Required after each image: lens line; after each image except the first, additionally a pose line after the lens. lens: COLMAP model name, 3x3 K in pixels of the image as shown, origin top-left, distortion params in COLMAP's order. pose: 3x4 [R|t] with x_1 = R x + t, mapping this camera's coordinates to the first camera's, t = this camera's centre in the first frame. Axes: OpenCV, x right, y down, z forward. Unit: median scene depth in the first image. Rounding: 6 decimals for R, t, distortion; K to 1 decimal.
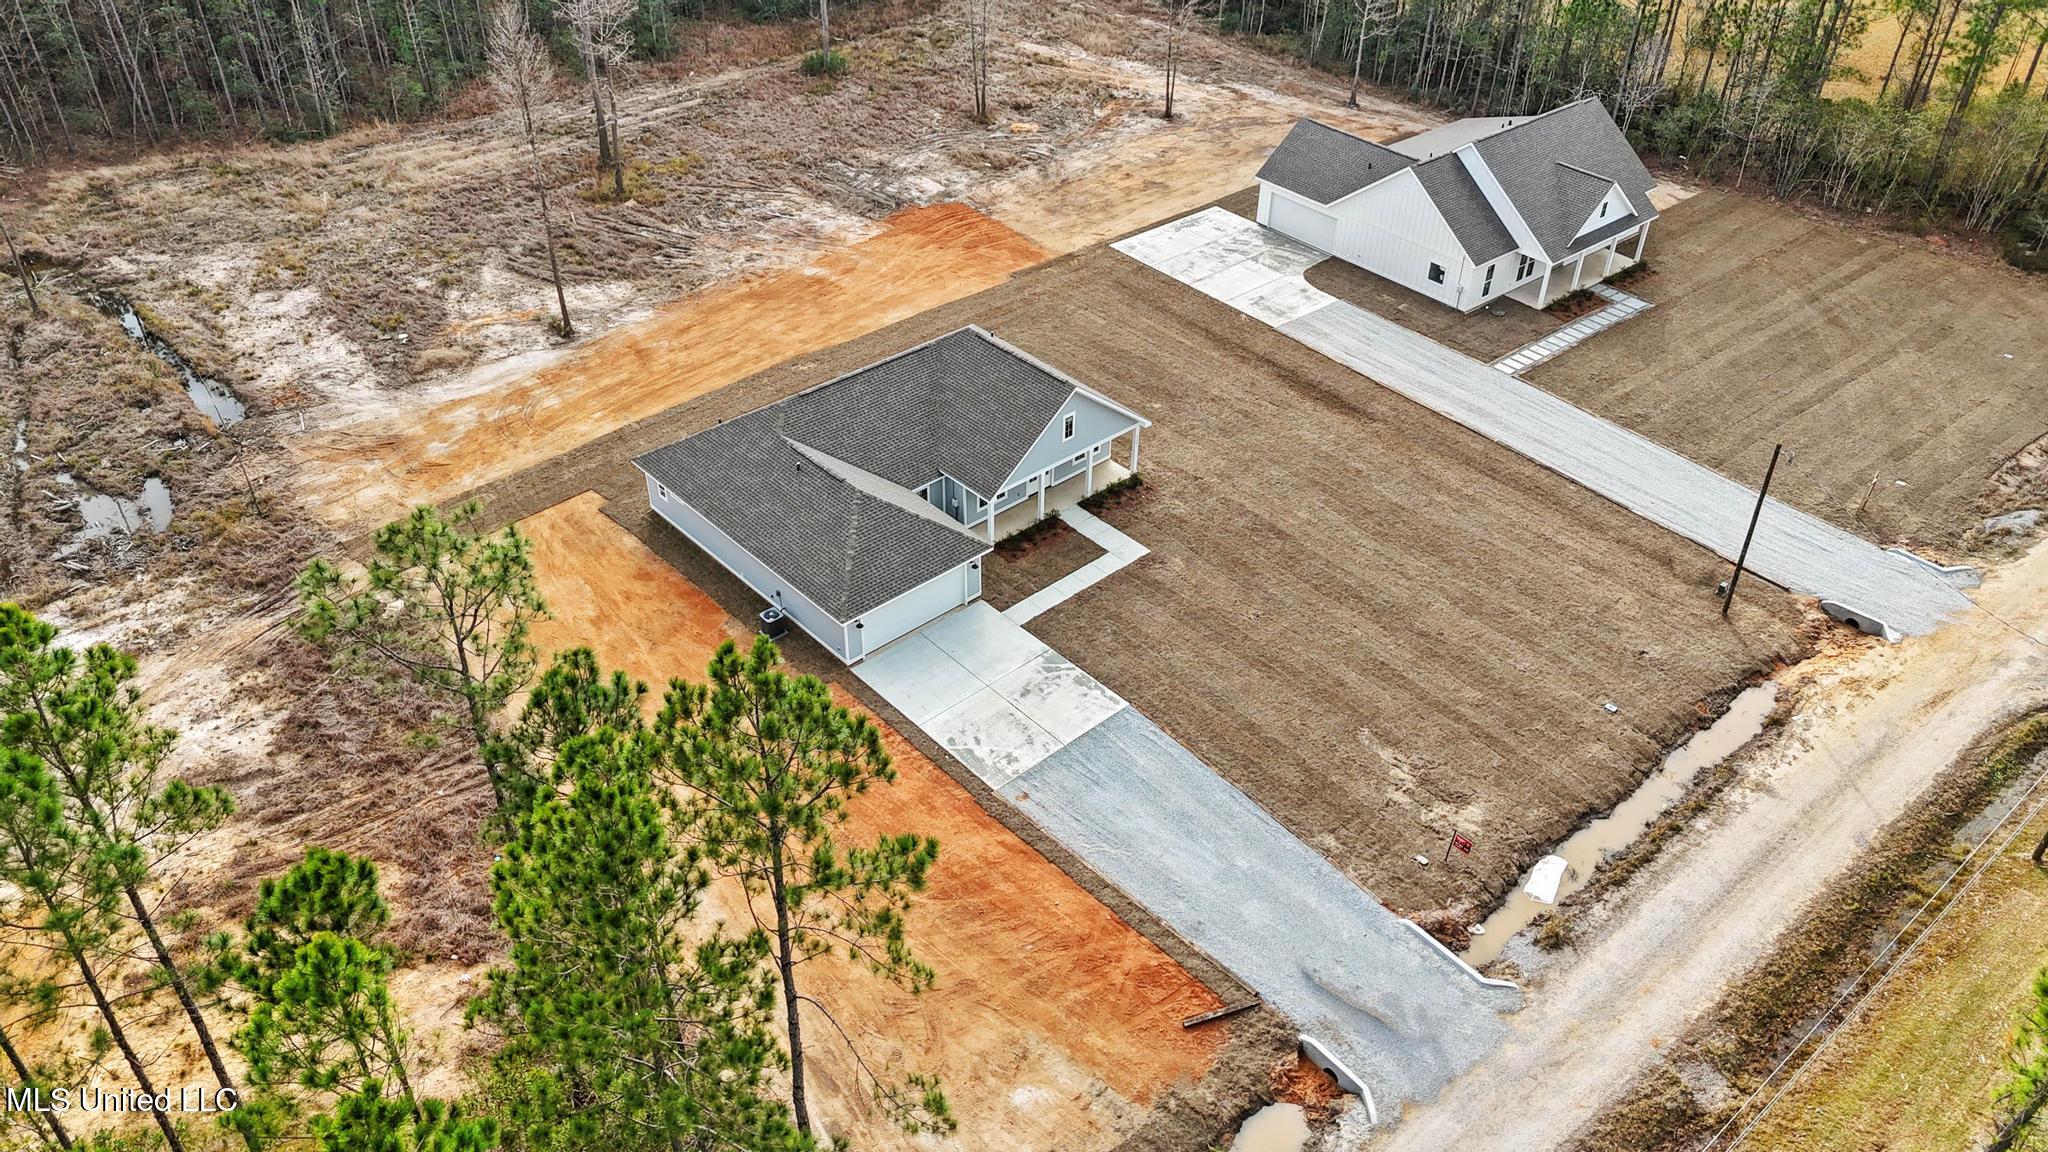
lens RADIAL K [[1501.0, 0, 1024.0], [0, 1501.0, 576.0], [0, 0, 1]] dist [0.069082, -0.064616]
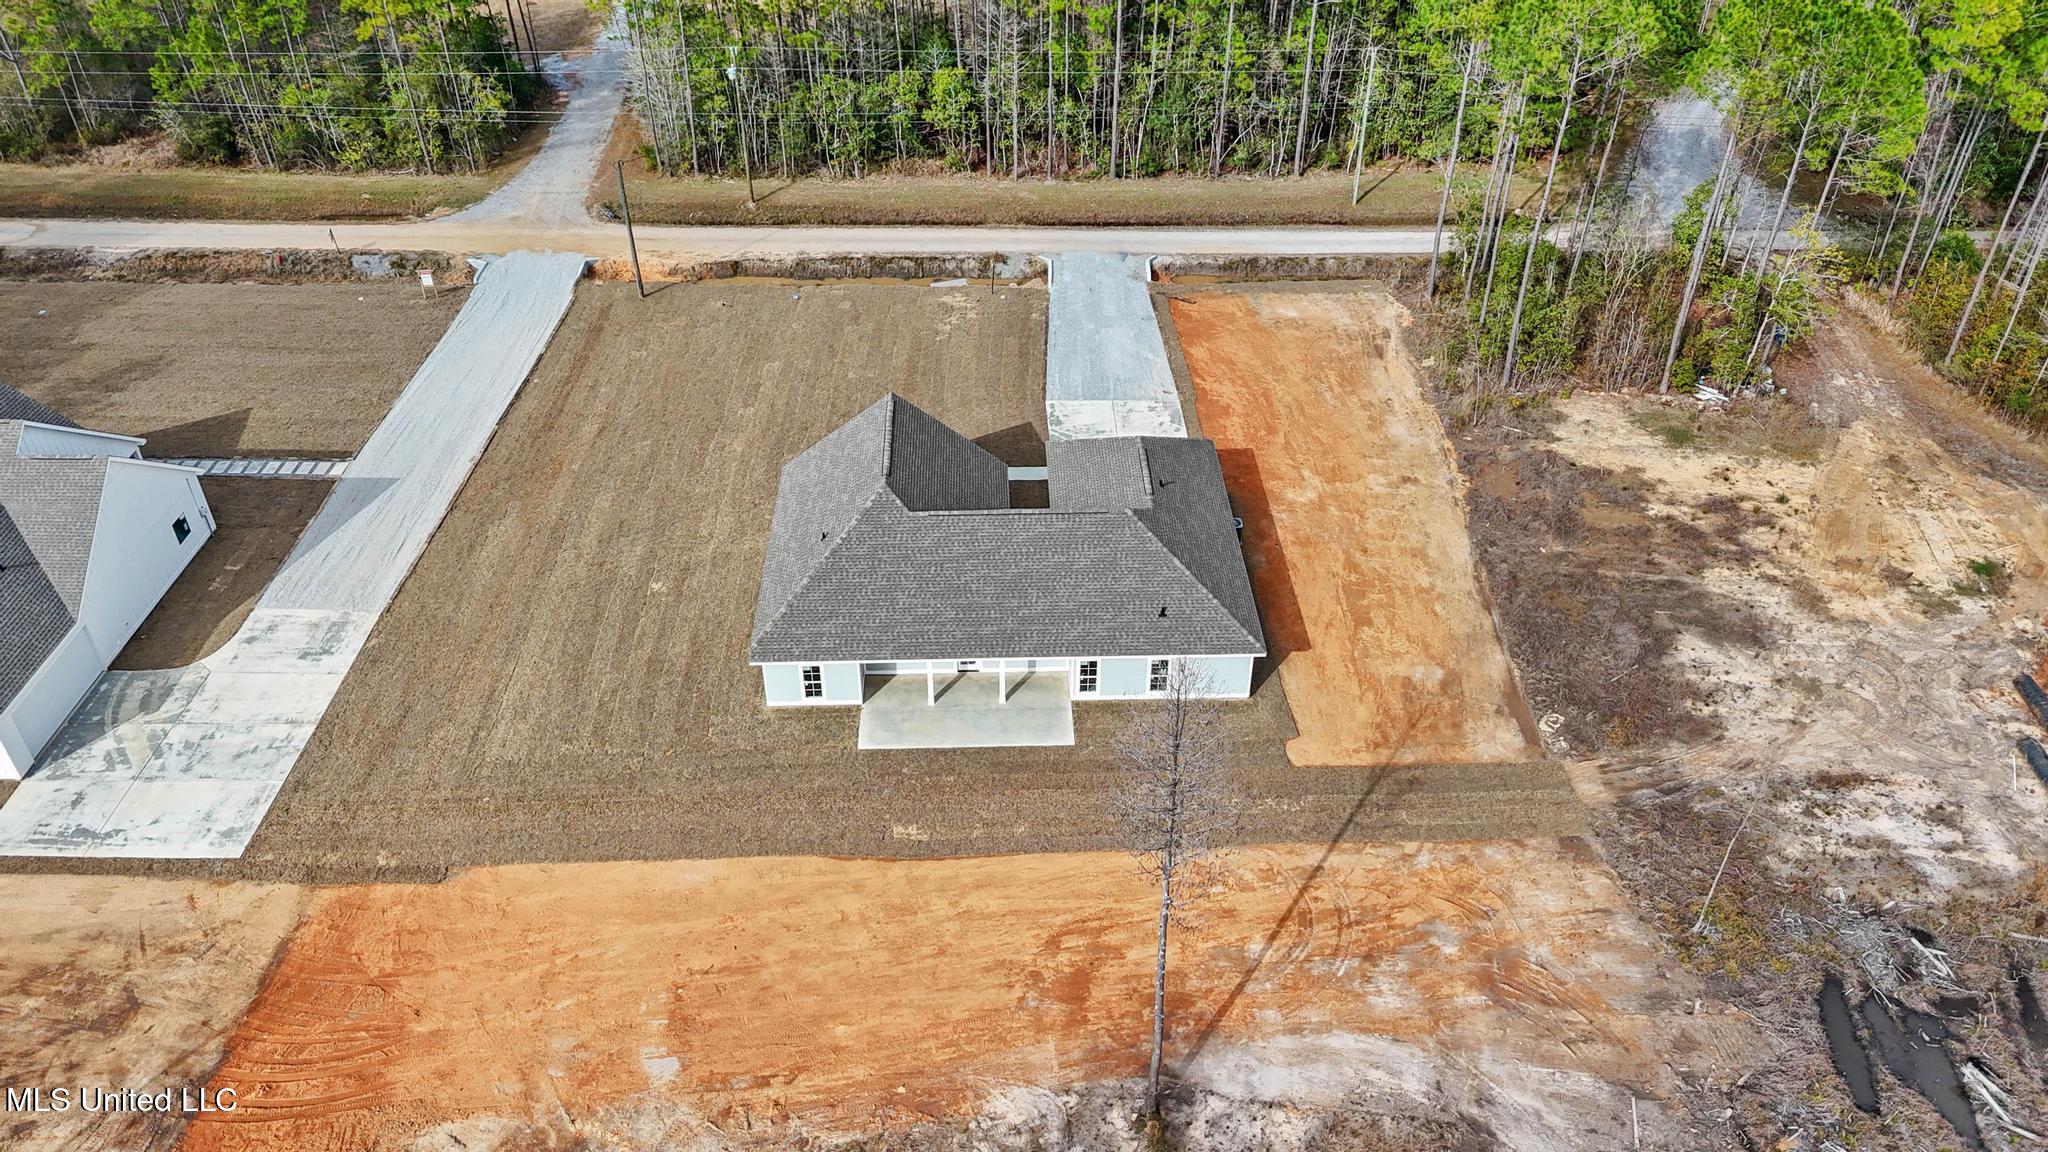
lens RADIAL K [[1501.0, 0, 1024.0], [0, 1501.0, 576.0], [0, 0, 1]] dist [0.069082, -0.064616]
pose [[-0.763112, -0.397604, 0.509482, -0.444375], [0.377216, 0.366087, 0.850699, -0.676155], [-0.524755, 0.841363, -0.129383, 0.888937]]
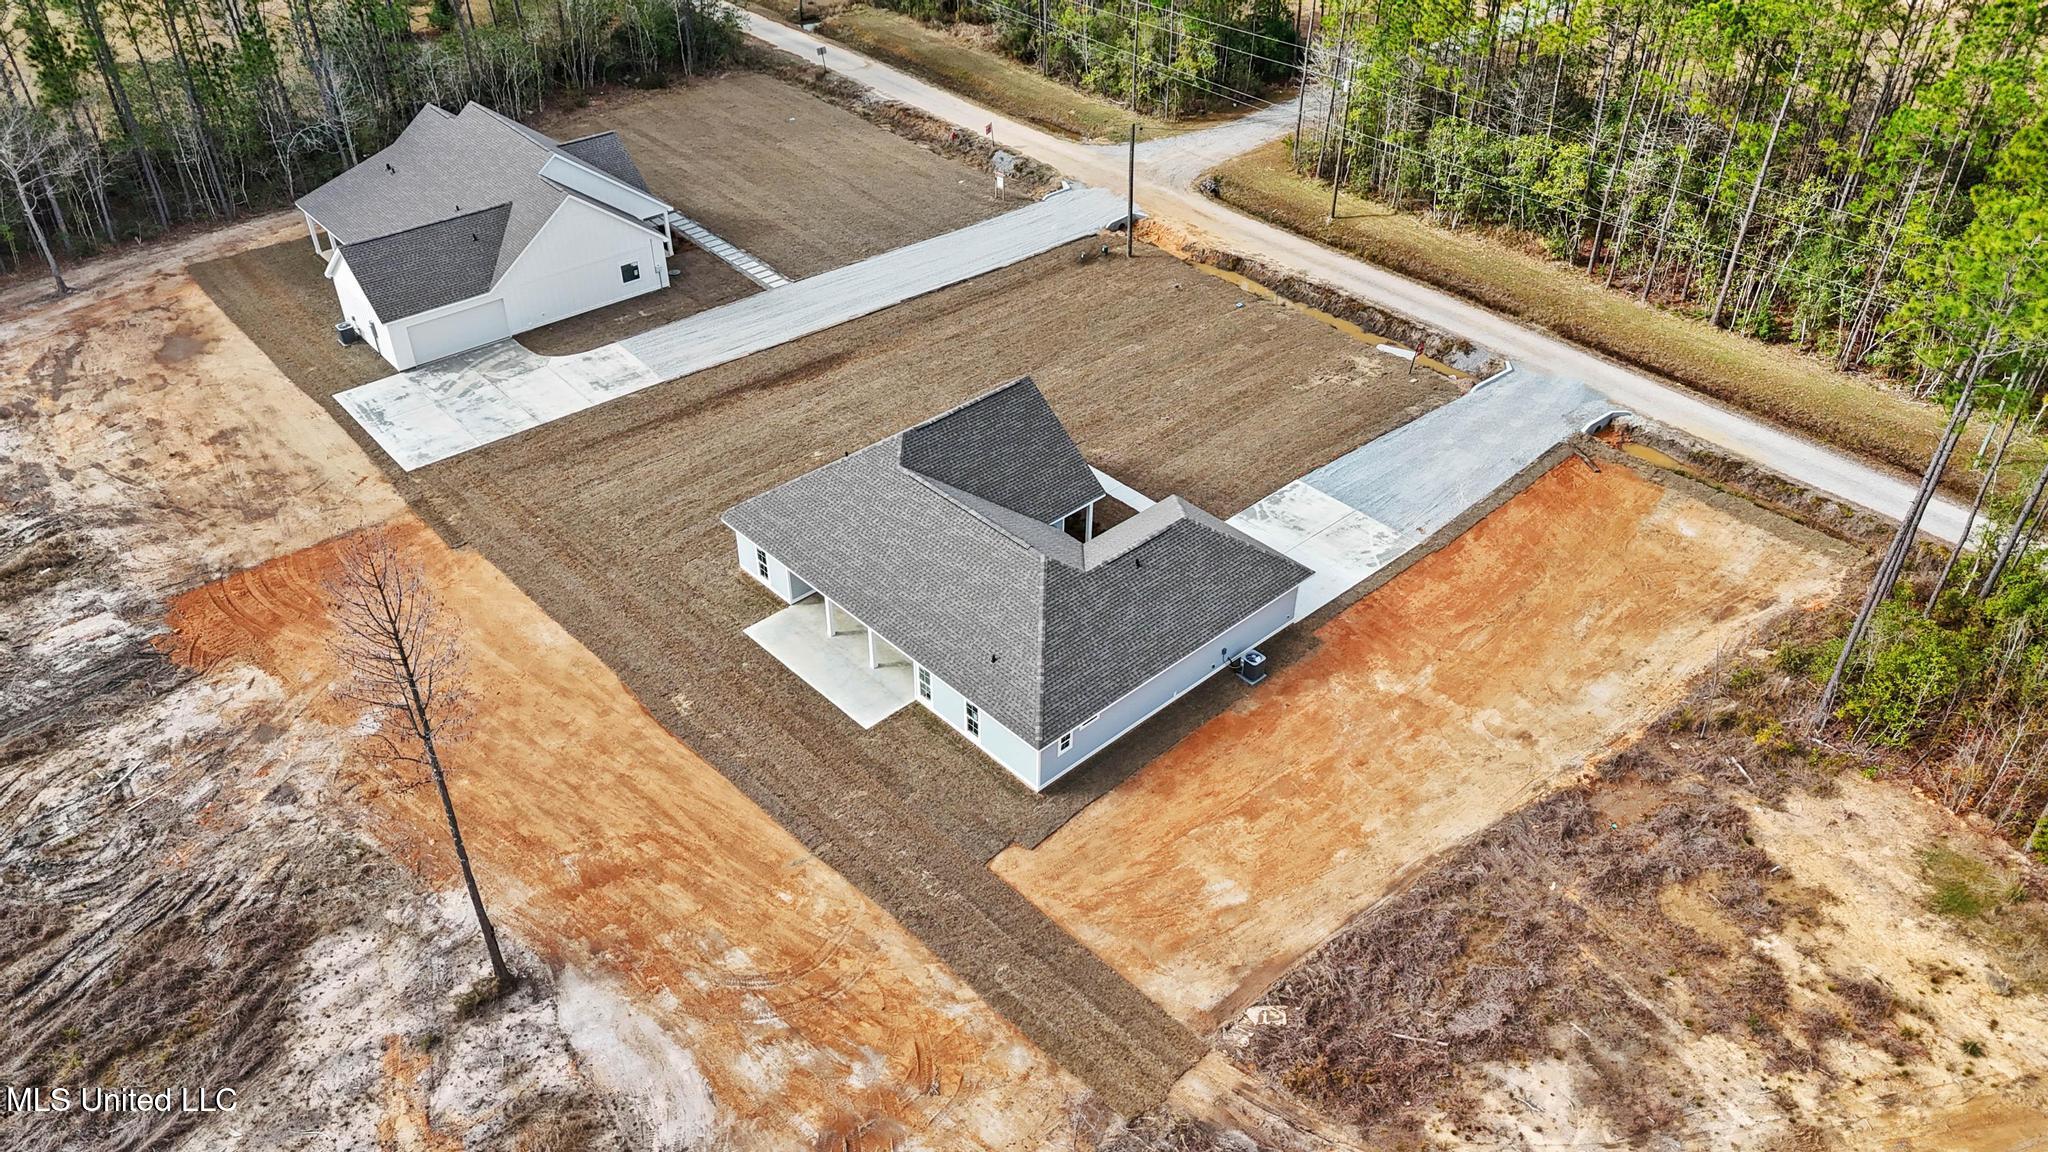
lens RADIAL K [[1501.0, 0, 1024.0], [0, 1501.0, 576.0], [0, 0, 1]] dist [0.069082, -0.064616]
pose [[-0.019573, -0.605606, 0.795524, -0.643815], [0.593638, 0.633200, 0.496640, -0.411204], [-0.804494, 0.481974, 0.347117, 0.534837]]
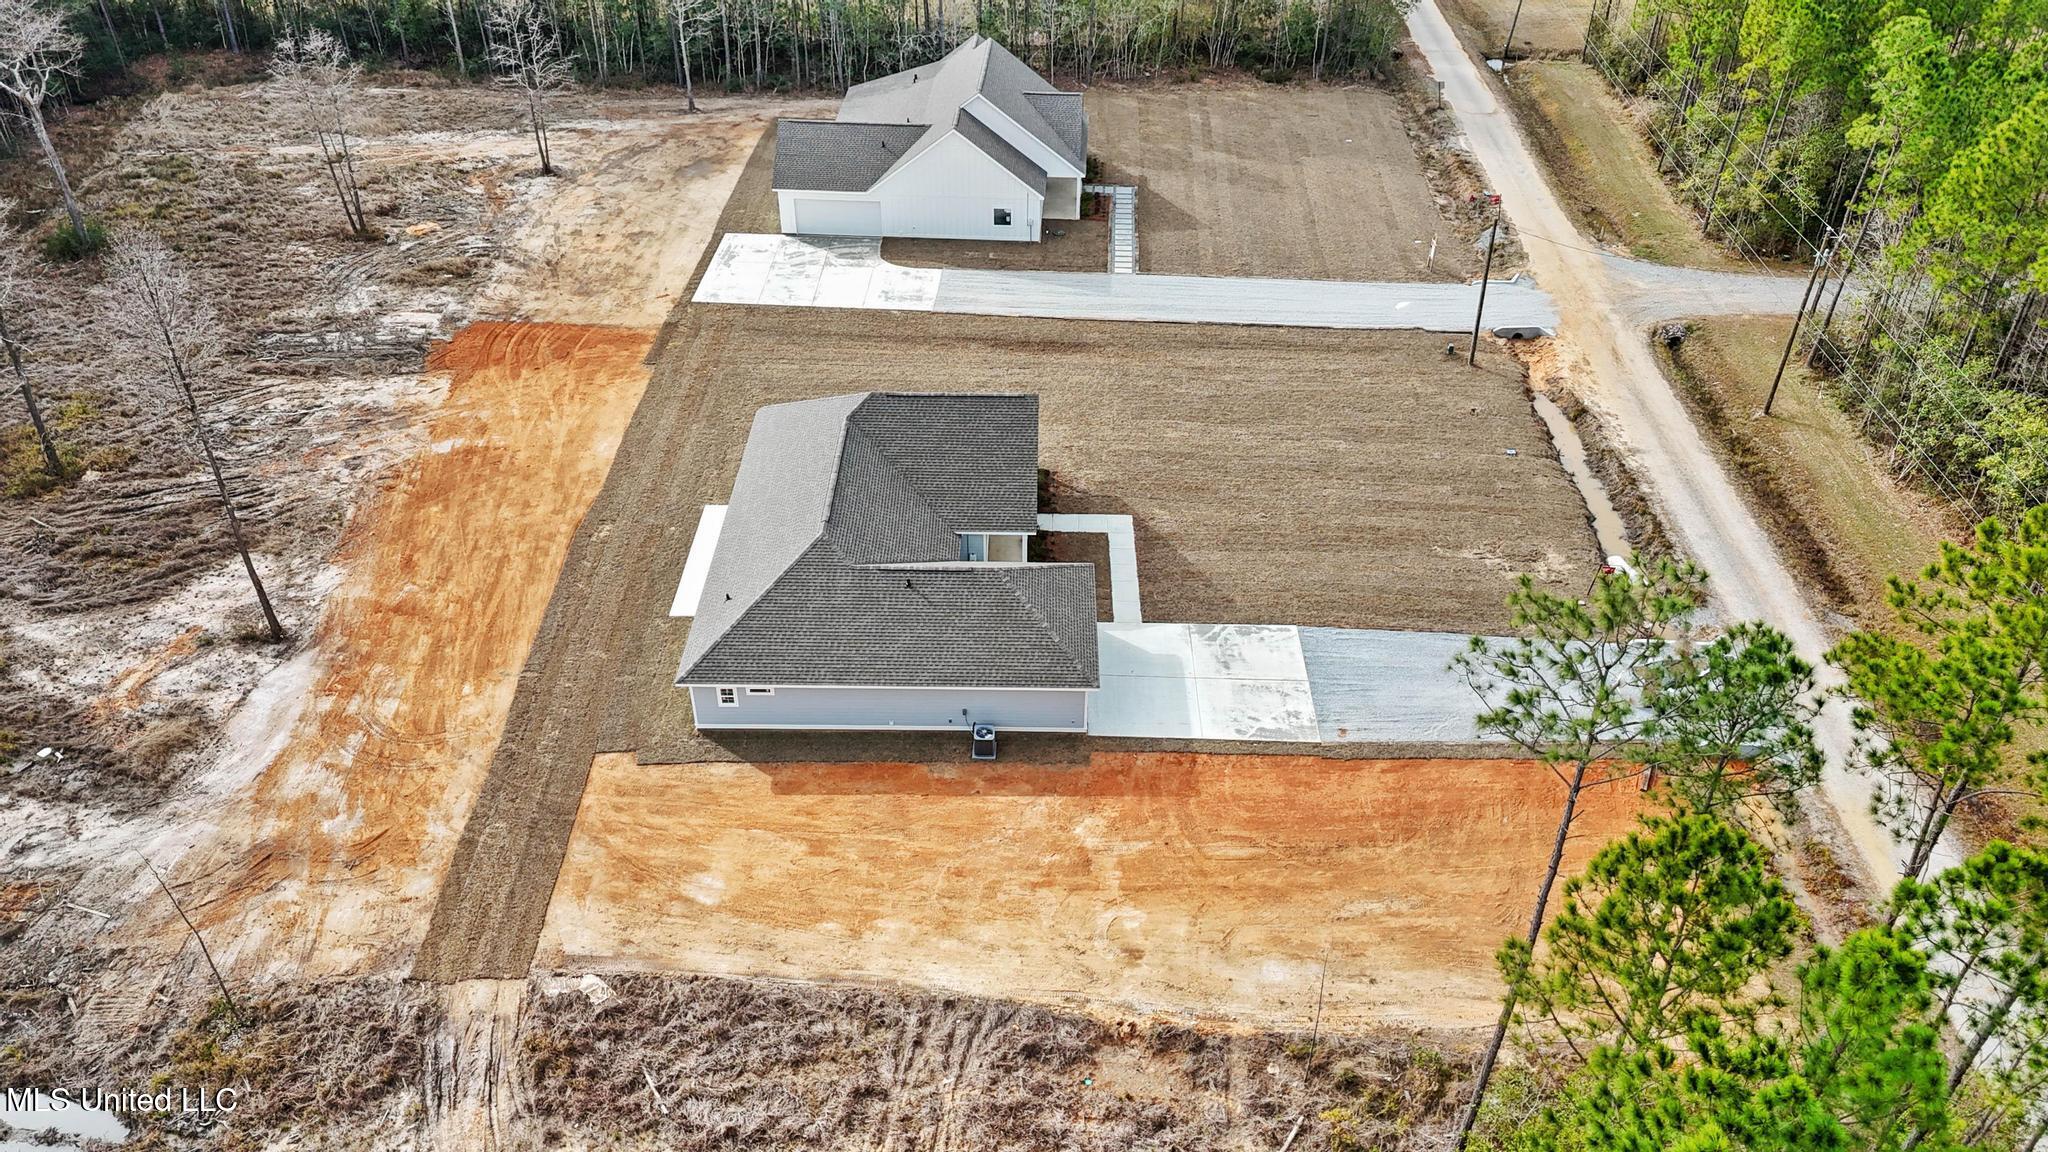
lens RADIAL K [[1501.0, 0, 1024.0], [0, 1501.0, 576.0], [0, 0, 1]] dist [0.069082, -0.064616]
pose [[0.677290, -0.443986, 0.586647, -0.456831], [0.440338, 0.883421, 0.160216, -0.137704], [-0.589390, 0.149810, 0.793836, 0.174249]]
